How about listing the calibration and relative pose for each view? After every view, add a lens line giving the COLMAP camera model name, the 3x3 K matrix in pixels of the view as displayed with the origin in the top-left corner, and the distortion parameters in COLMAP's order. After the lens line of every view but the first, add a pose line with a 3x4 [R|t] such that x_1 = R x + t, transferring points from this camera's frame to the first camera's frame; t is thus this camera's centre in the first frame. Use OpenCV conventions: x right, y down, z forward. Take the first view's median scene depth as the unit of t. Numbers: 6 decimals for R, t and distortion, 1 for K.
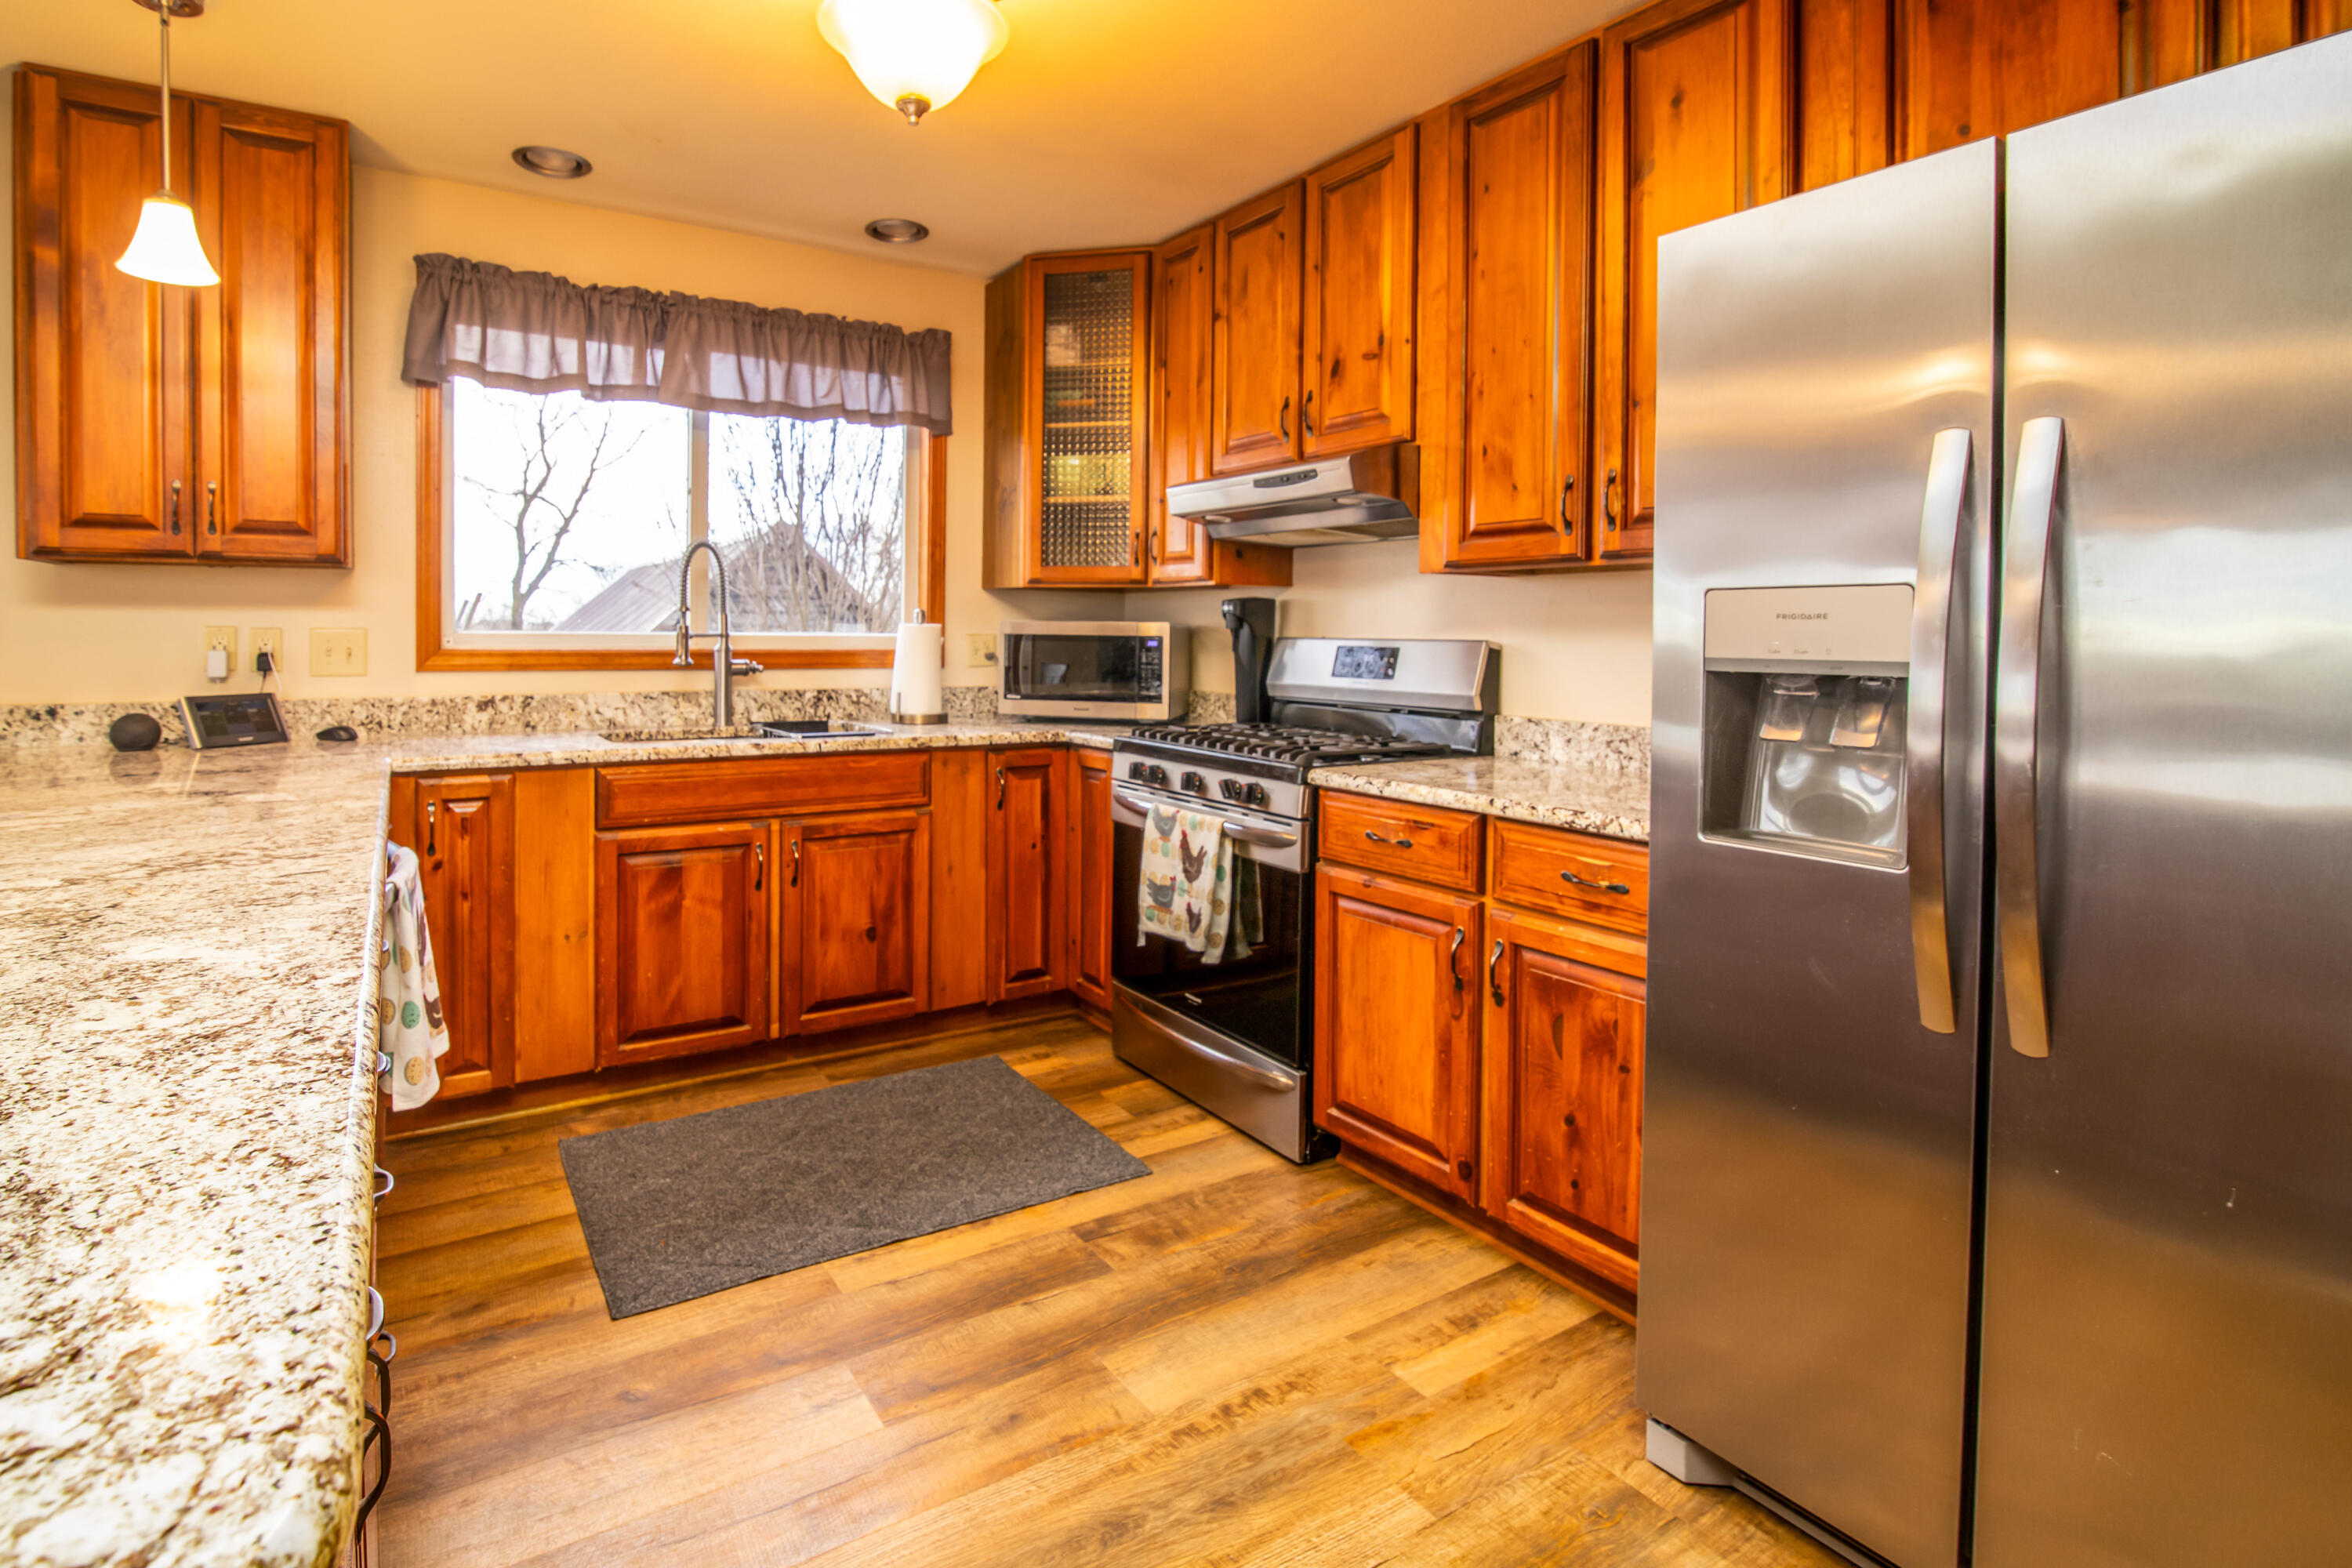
lens RADIAL K [[1109.3, 0, 1034.5], [0, 1109.3, 649.4], [0, 0, 1]] dist [-0.009470, 0.000806]
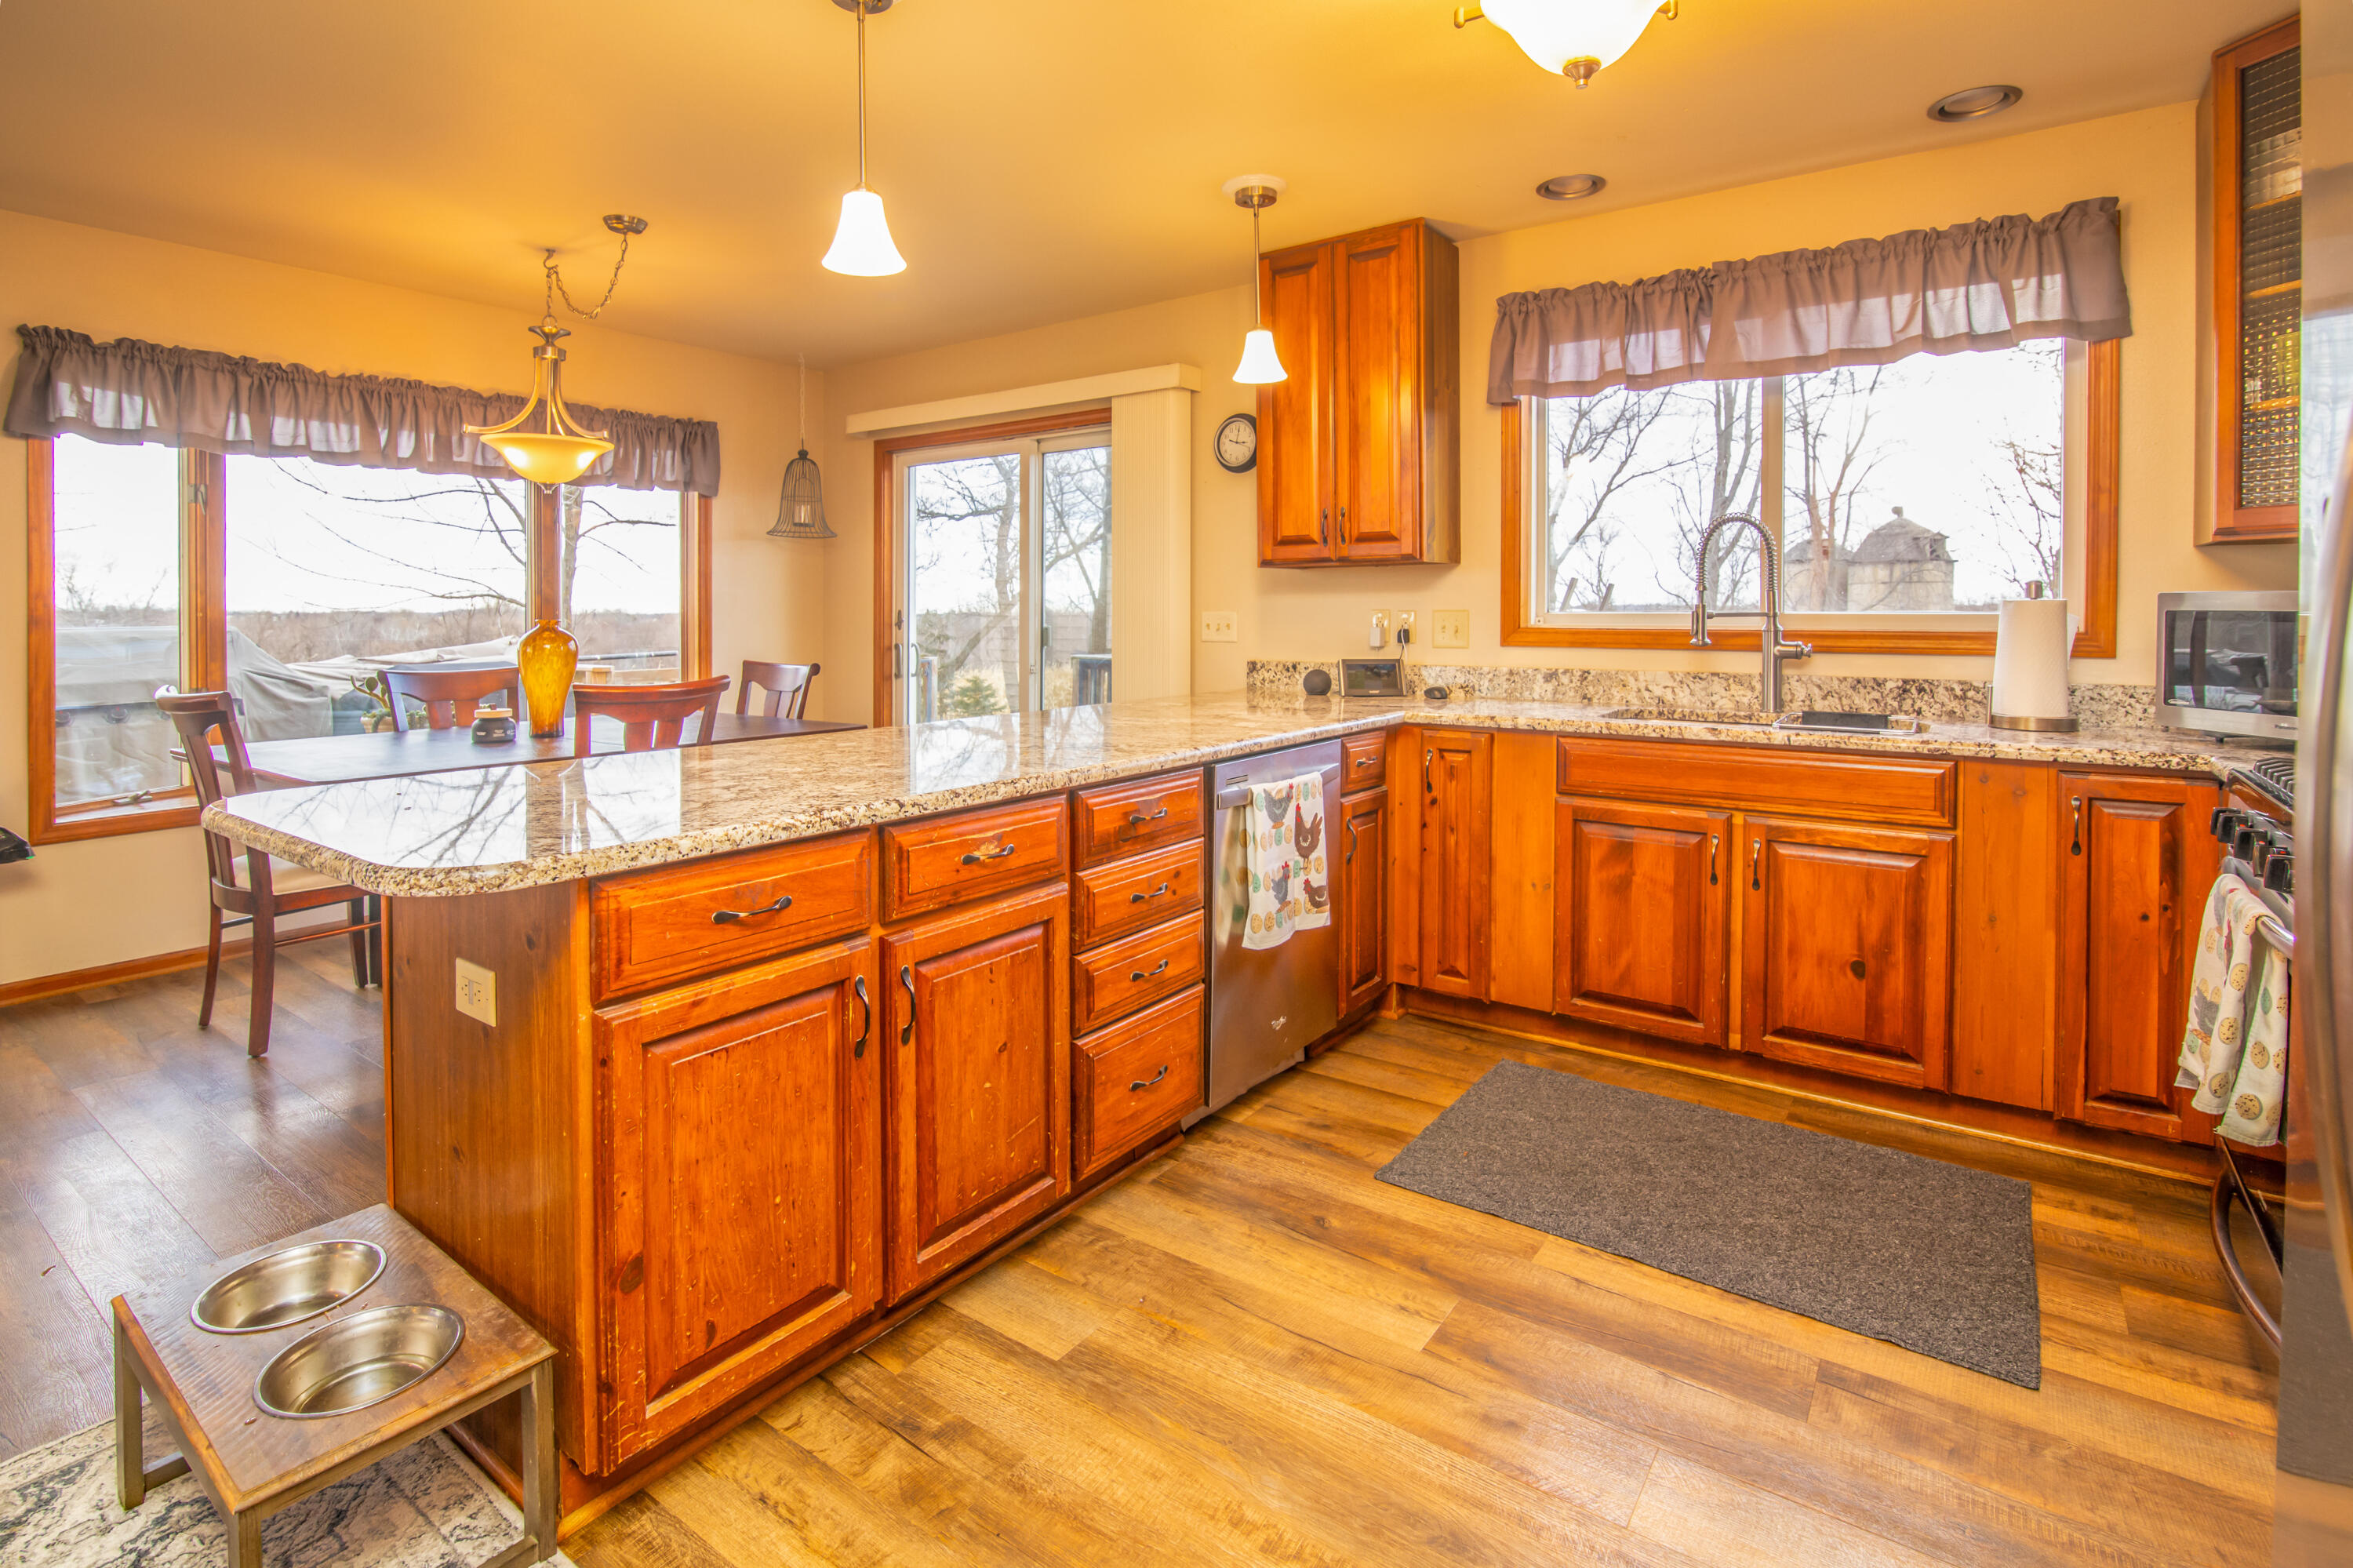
lens RADIAL K [[1108.2, 0, 1159.9], [0, 1108.2, 613.1], [0, 0, 1]] dist [-0.012570, 0.001585]
pose [[0.425091, -0.006181, -0.905129, 0.385148], [-0.008960, 0.999899, -0.011036, 0.000921], [0.905106, 0.012801, 0.424993, 0.162683]]
